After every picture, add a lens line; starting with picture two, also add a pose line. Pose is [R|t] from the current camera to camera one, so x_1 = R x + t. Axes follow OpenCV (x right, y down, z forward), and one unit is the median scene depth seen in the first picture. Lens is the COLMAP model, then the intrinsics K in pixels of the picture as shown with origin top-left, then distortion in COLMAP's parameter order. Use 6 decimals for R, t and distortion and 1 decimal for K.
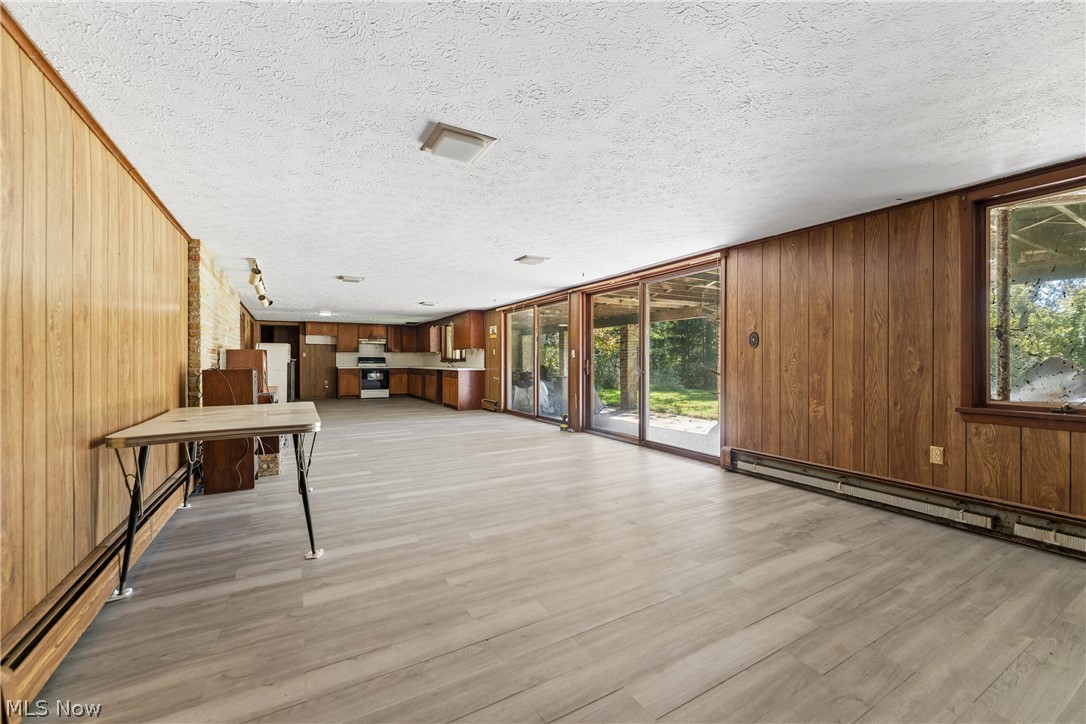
lens RADIAL K [[437.0, 0, 540.3], [0, 437.0, 361.3], [0, 0, 1]] dist [-0.002088, -0.000245]
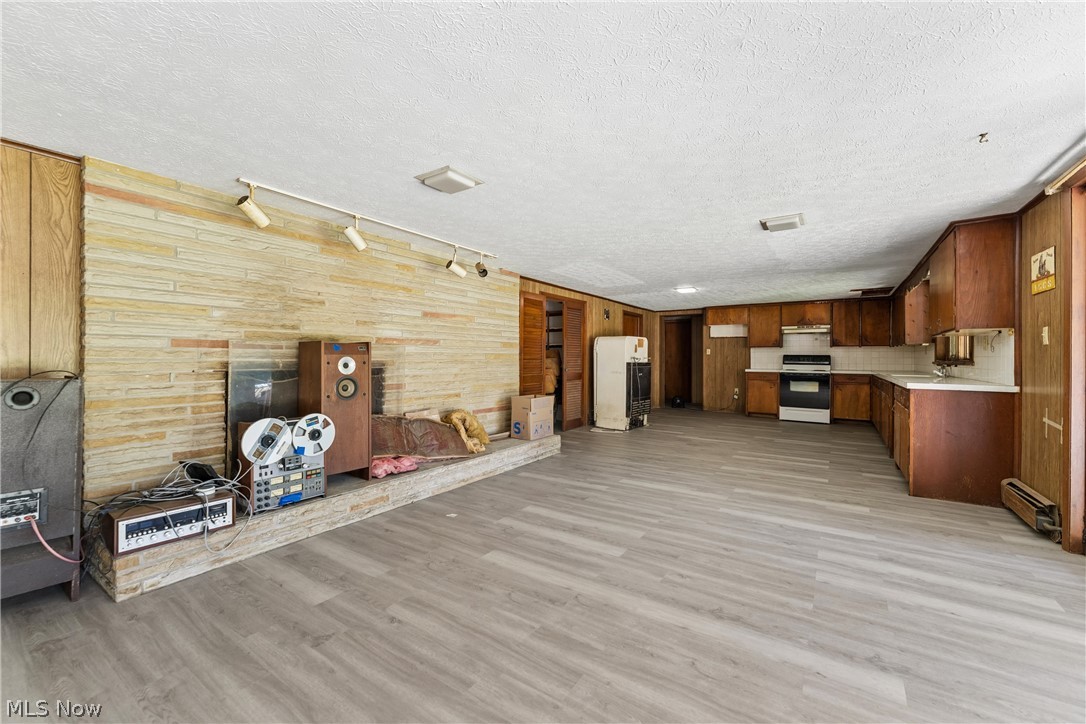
lens RADIAL K [[437.0, 0, 544.7], [0, 437.0, 359.0], [0, 0, 1]] dist [-0.002088, -0.000245]
pose [[0.439134, 0.005901, -0.898402, 0.009798], [-0.007222, 0.999969, 0.003038, -0.002926], [0.898393, 0.005154, 0.439163, 0.408079]]
